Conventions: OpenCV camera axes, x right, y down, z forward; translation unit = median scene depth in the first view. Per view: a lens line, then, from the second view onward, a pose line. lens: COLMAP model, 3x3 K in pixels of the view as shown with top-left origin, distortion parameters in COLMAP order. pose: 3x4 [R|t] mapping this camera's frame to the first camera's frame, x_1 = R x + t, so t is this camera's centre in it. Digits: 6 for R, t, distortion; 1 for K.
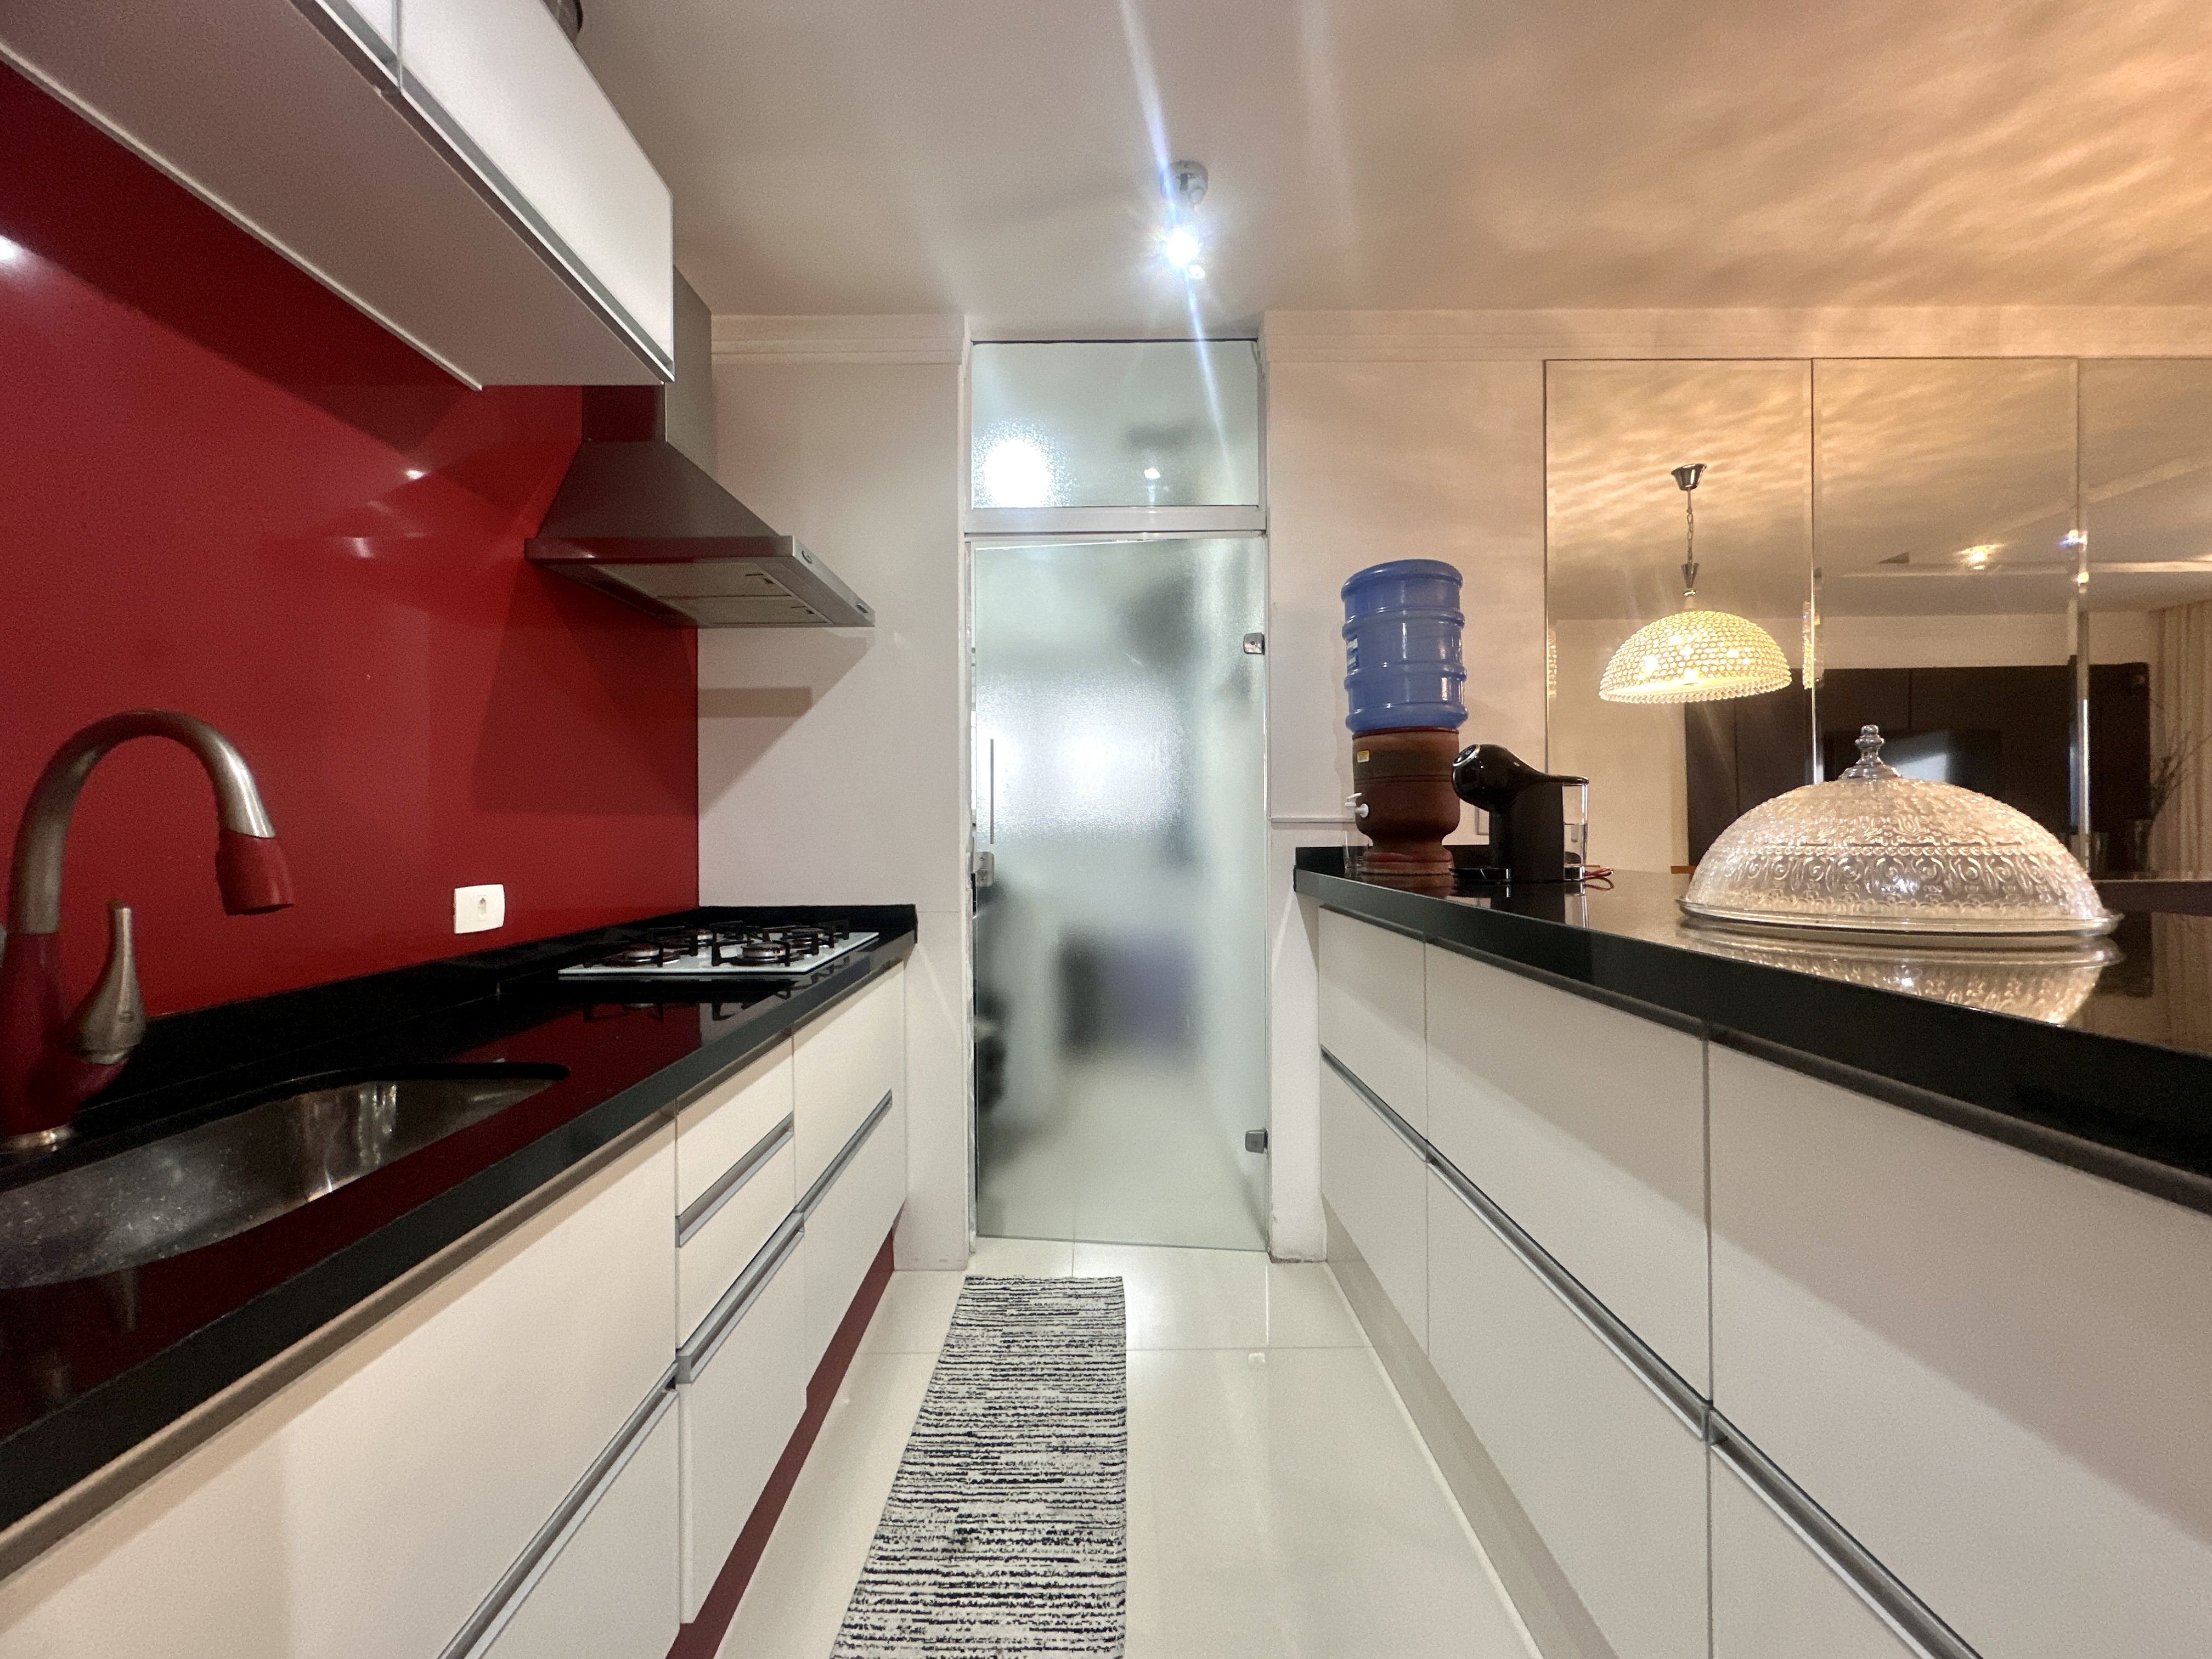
lens RADIAL K [[883.6, 0, 1102.7], [0, 883.6, 817.5], [0, 0, 1]] dist [-0.006045, 0.001486]
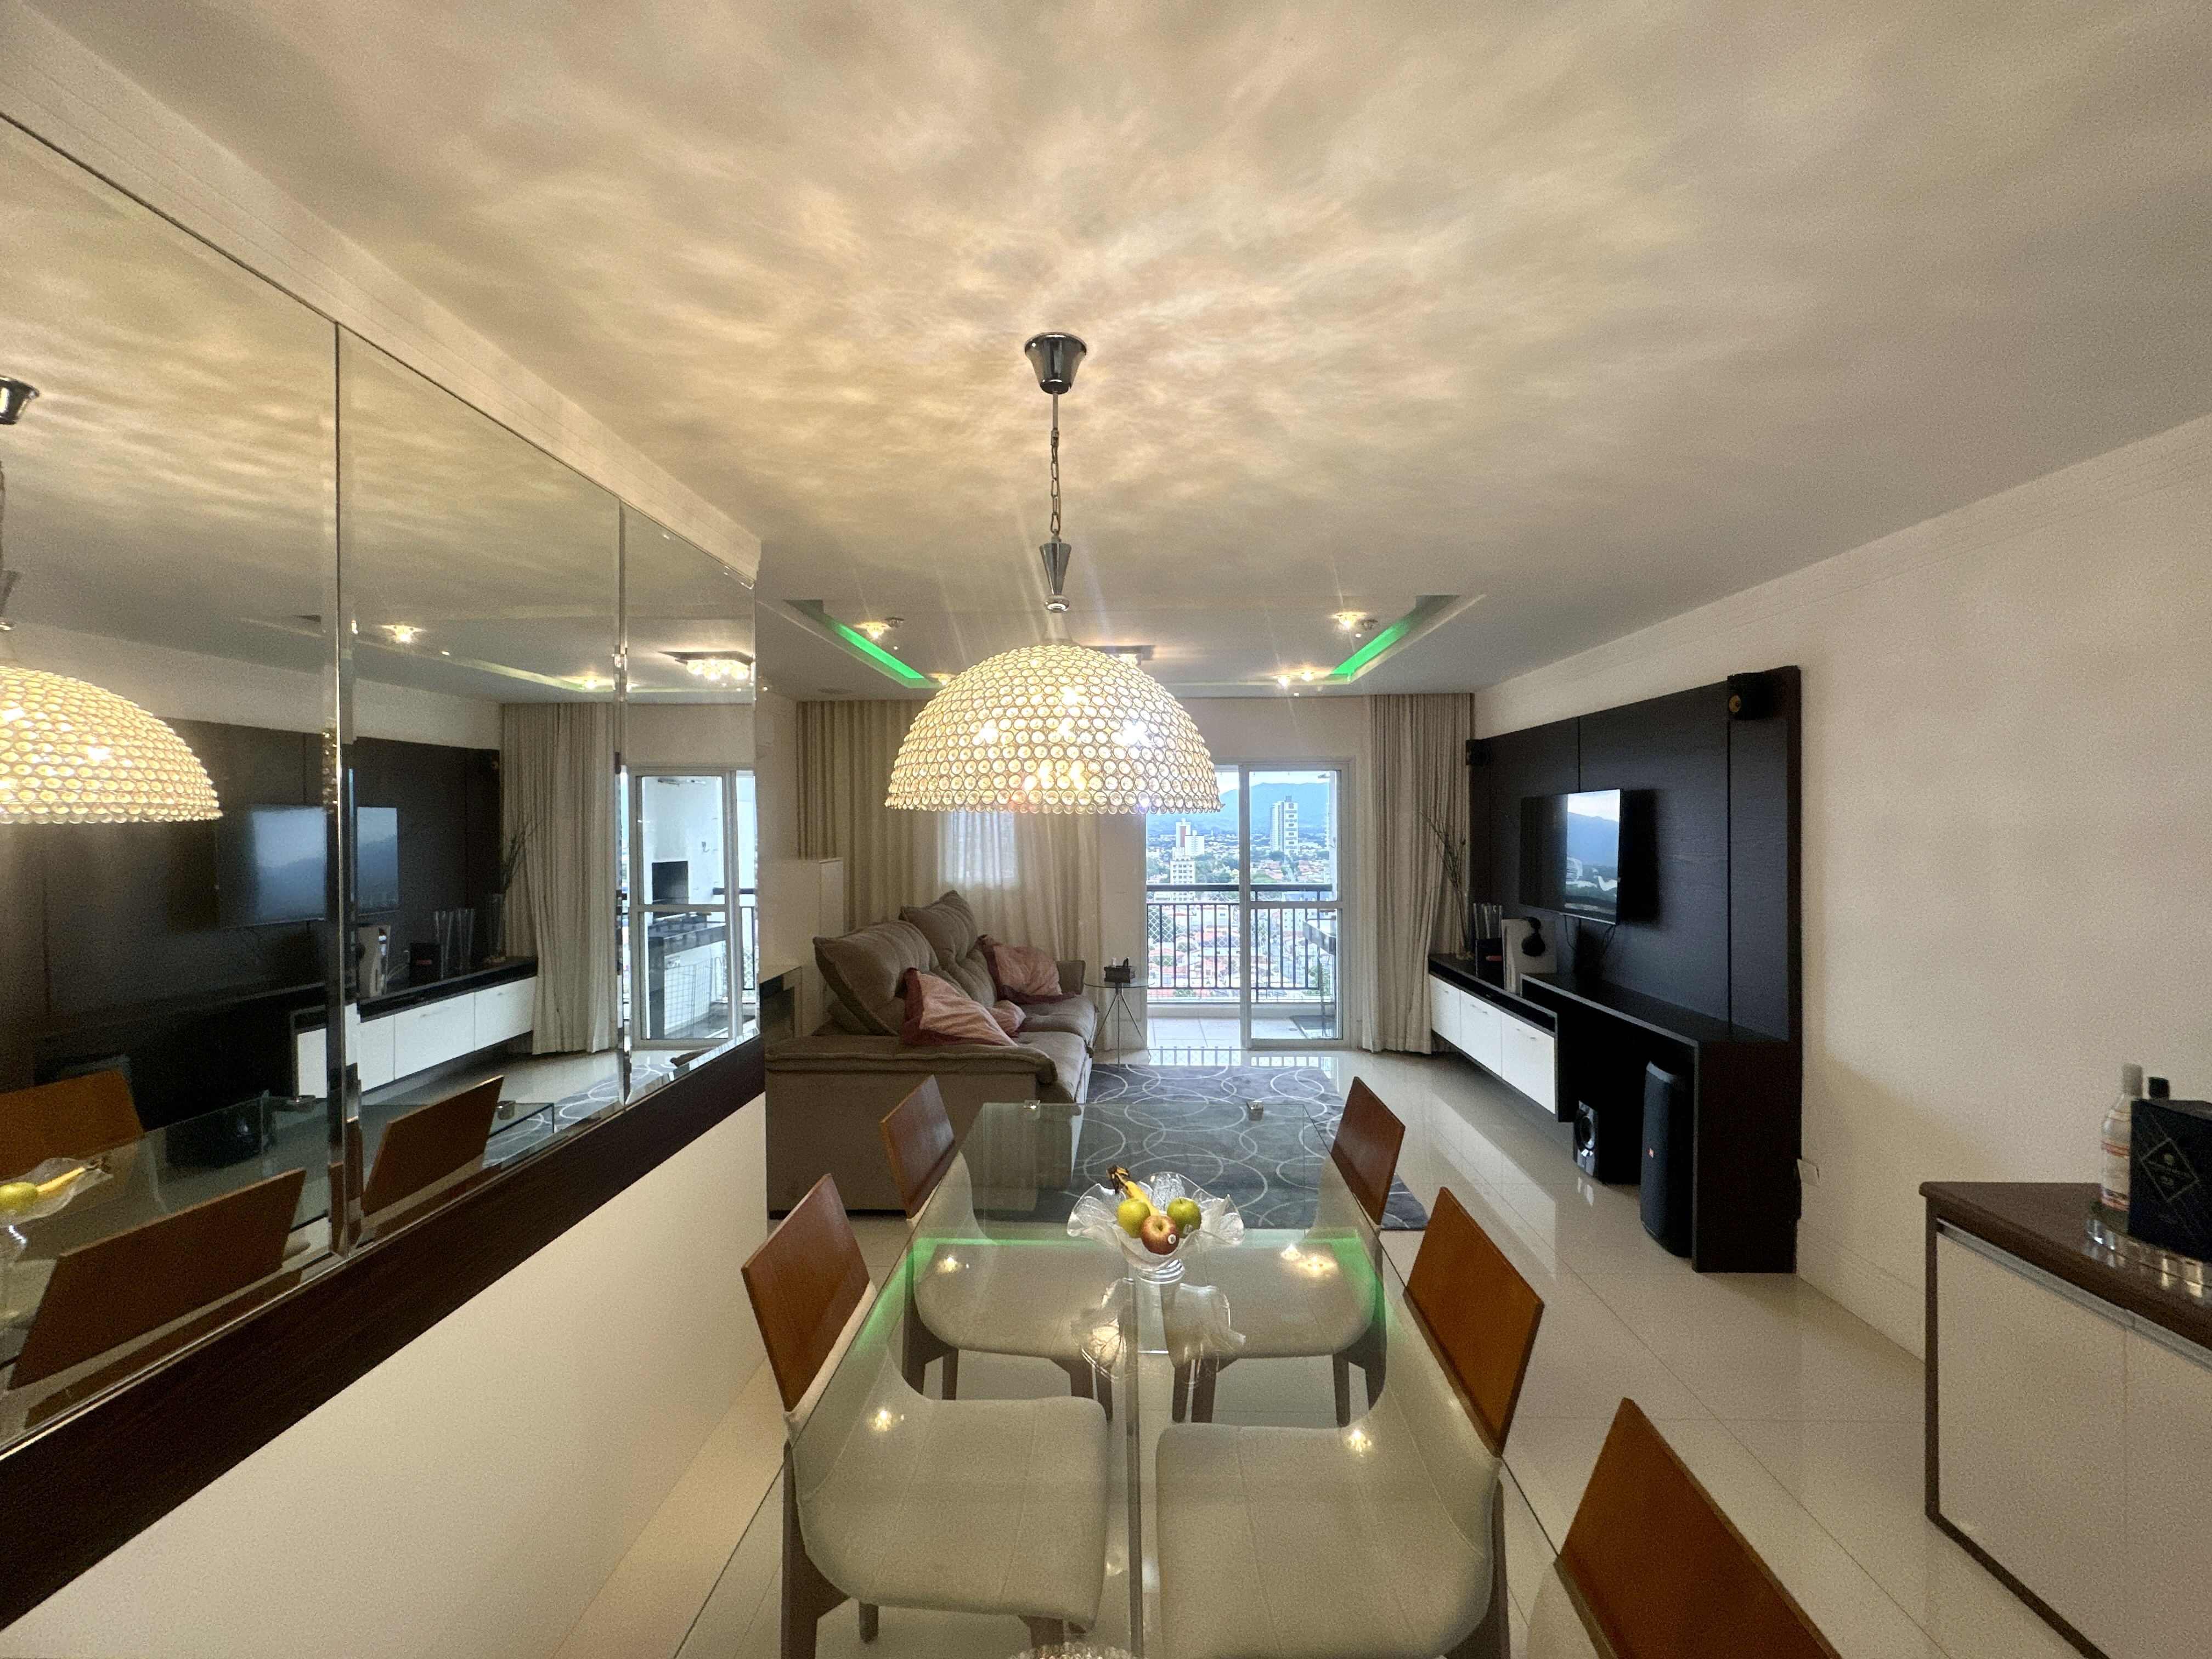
lens RADIAL K [[883.6, 0, 1106.0], [0, 883.6, 827.1], [0, 0, 1]] dist [-0.006045, 0.001486]
pose [[0.041875, 0.004575, 0.999112, 0.322914], [-0.003538, 0.999984, -0.004431, -0.238257], [-0.999117, -0.003349, 0.041891, 0.580798]]
